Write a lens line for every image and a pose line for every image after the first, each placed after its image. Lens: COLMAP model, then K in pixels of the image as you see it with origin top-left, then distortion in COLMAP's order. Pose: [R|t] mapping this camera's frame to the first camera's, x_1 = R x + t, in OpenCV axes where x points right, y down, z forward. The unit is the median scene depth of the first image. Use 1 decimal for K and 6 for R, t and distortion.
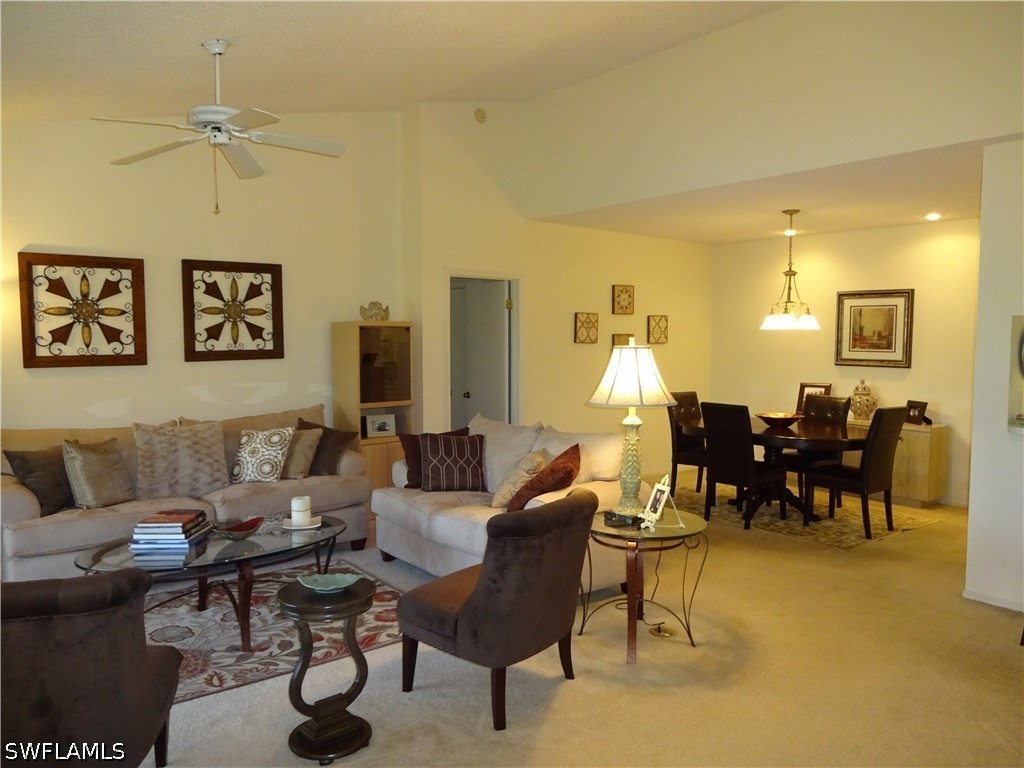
lens RADIAL K [[758.3, 0, 514.6], [0, 758.3, 380.6], [0, 0, 1]] dist [0.003933, 0.004426]
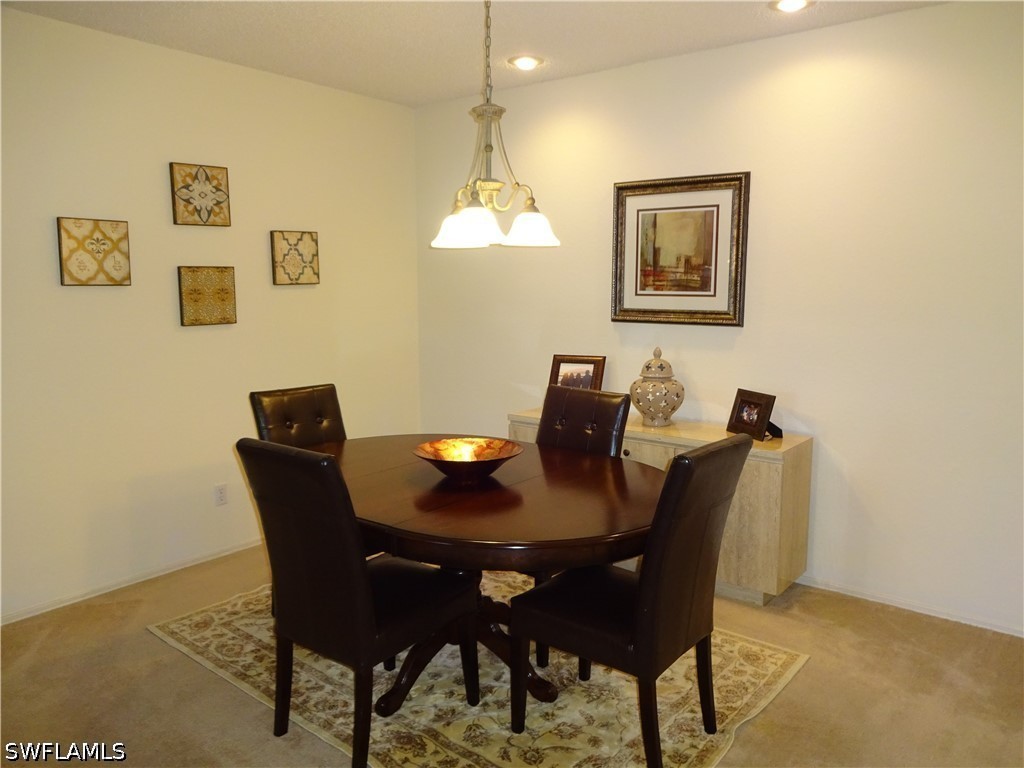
lens RADIAL K [[750.8, 0, 512.0], [0, 750.8, 384.0], [0, 0, 1]] dist [-0.007955, -0.004377]
pose [[0.977610, -0.037619, 0.207034, 0.289042], [0.021647, 0.996649, 0.078879, -0.023732], [-0.209308, -0.072632, 0.975149, 0.590481]]
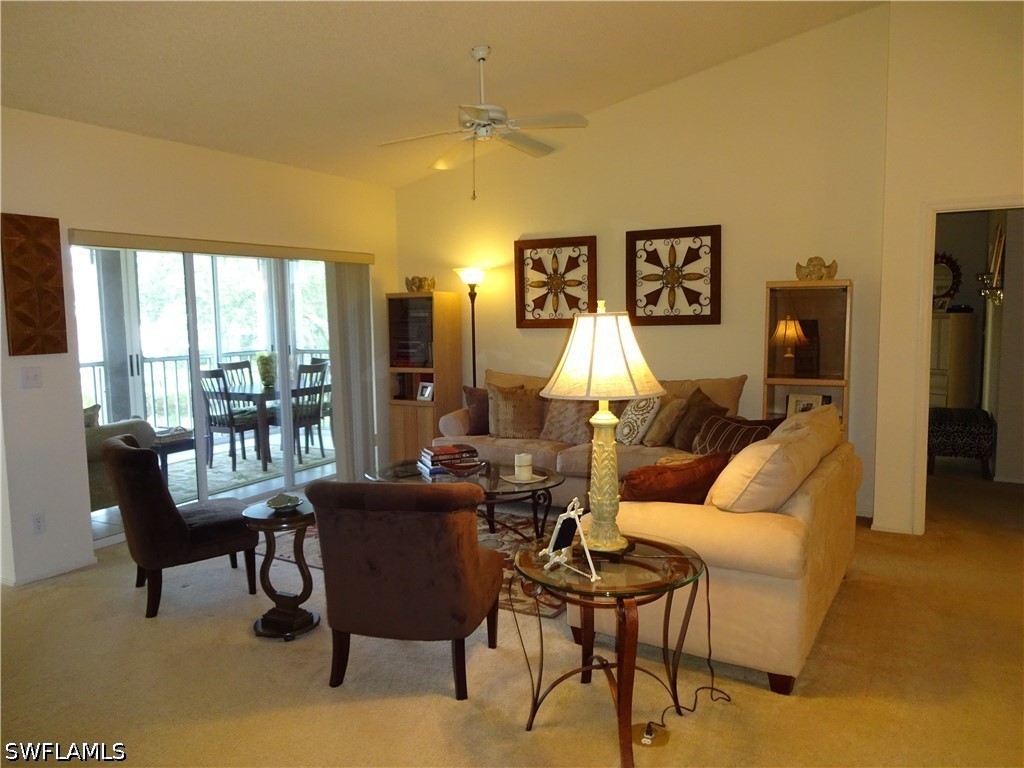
lens RADIAL K [[769.6, 0, 515.9], [0, 769.6, 382.1], [0, 0, 1]] dist [0.006543, -0.003557]
pose [[0.366626, 0.085364, -0.926444, 0.462832], [-0.040142, 0.996306, 0.075915, -0.018608], [0.929502, 0.009357, 0.368698, 0.376942]]
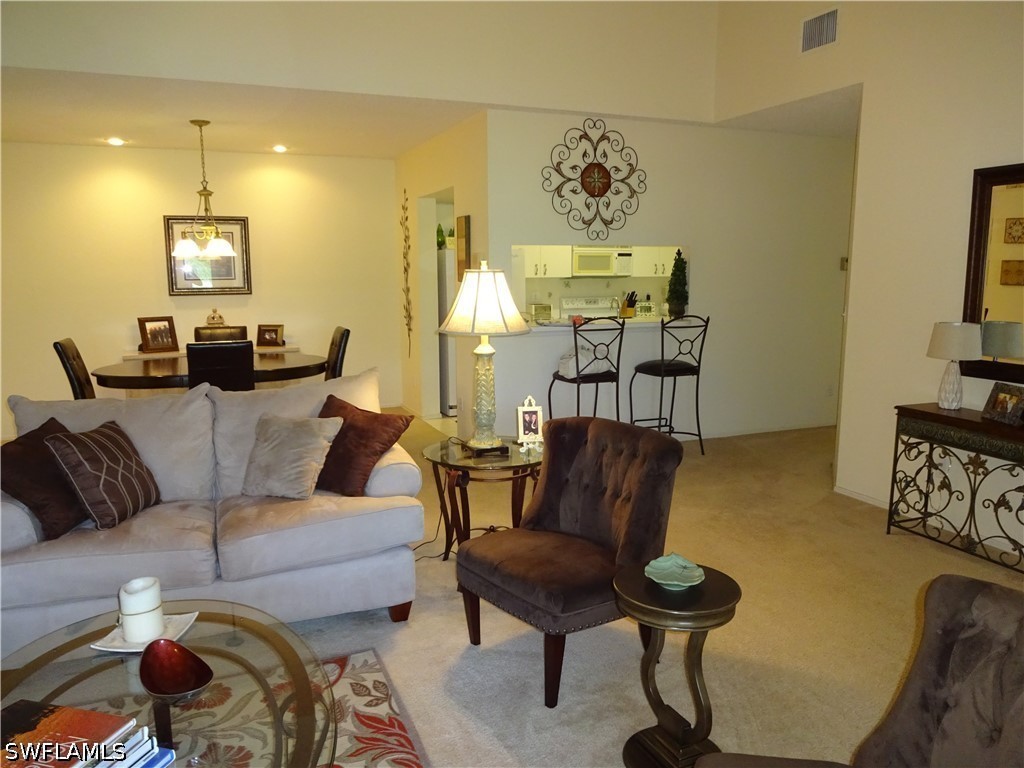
lens RADIAL K [[769.6, 0, 515.9], [0, 769.6, 382.1], [0, 0, 1]] dist [0.006543, -0.003557]
pose [[0.284669, -0.153002, 0.946337, -0.434781], [0.067548, 0.987929, 0.139407, -0.022800], [-0.956243, 0.024239, 0.291567, 0.393978]]
